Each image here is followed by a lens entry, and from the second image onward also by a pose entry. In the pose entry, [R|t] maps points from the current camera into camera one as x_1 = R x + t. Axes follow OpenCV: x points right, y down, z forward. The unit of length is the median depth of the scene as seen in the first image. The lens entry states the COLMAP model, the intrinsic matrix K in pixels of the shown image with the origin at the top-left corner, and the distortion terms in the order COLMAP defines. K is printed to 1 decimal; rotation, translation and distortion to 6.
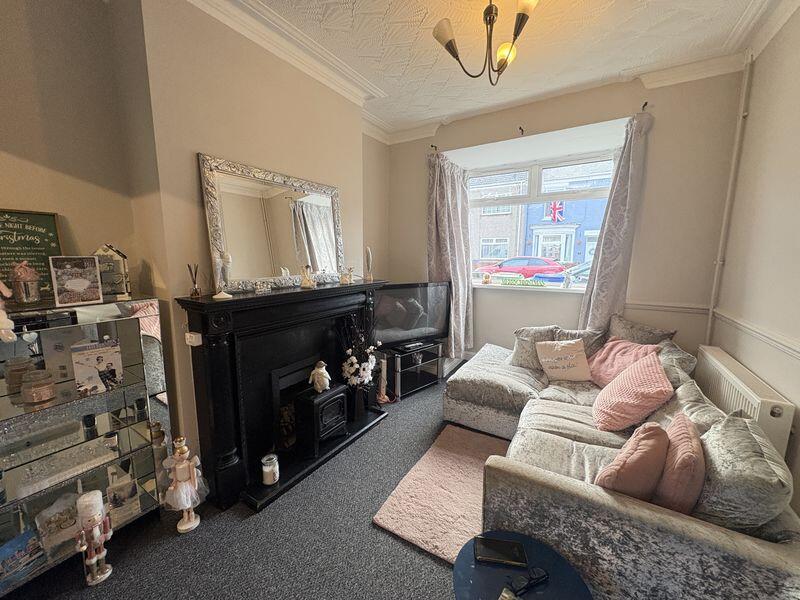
lens RADIAL K [[317.6, 0, 400.0], [0, 317.6, 300.0], [0, 0, 1]] dist [0.000217, 0.000364]
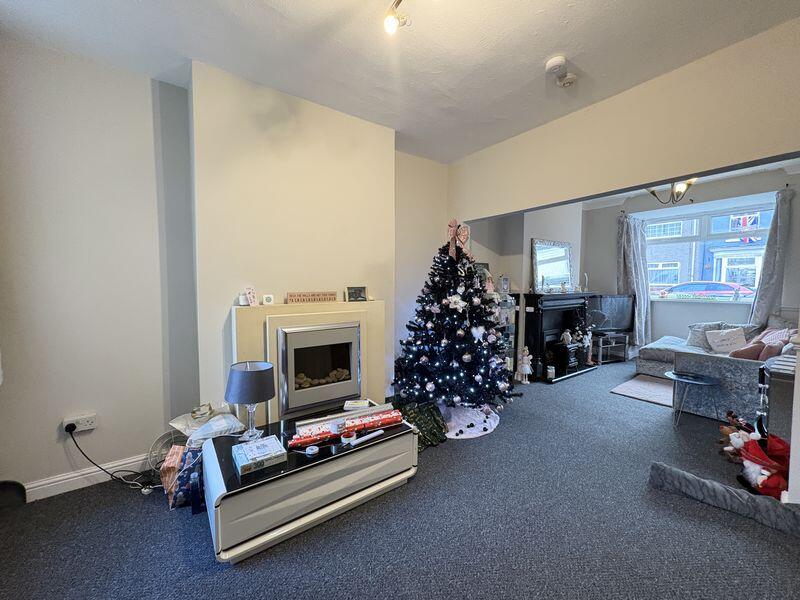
lens RADIAL K [[317.6, 0, 400.0], [0, 317.6, 300.0], [0, 0, 1]] dist [0.000217, 0.000364]
pose [[0.923774, 0.016651, -0.382577, -0.315202], [-0.049607, 0.995839, -0.076441, 0.146106], [0.379712, 0.089592, 0.920756, -0.879065]]
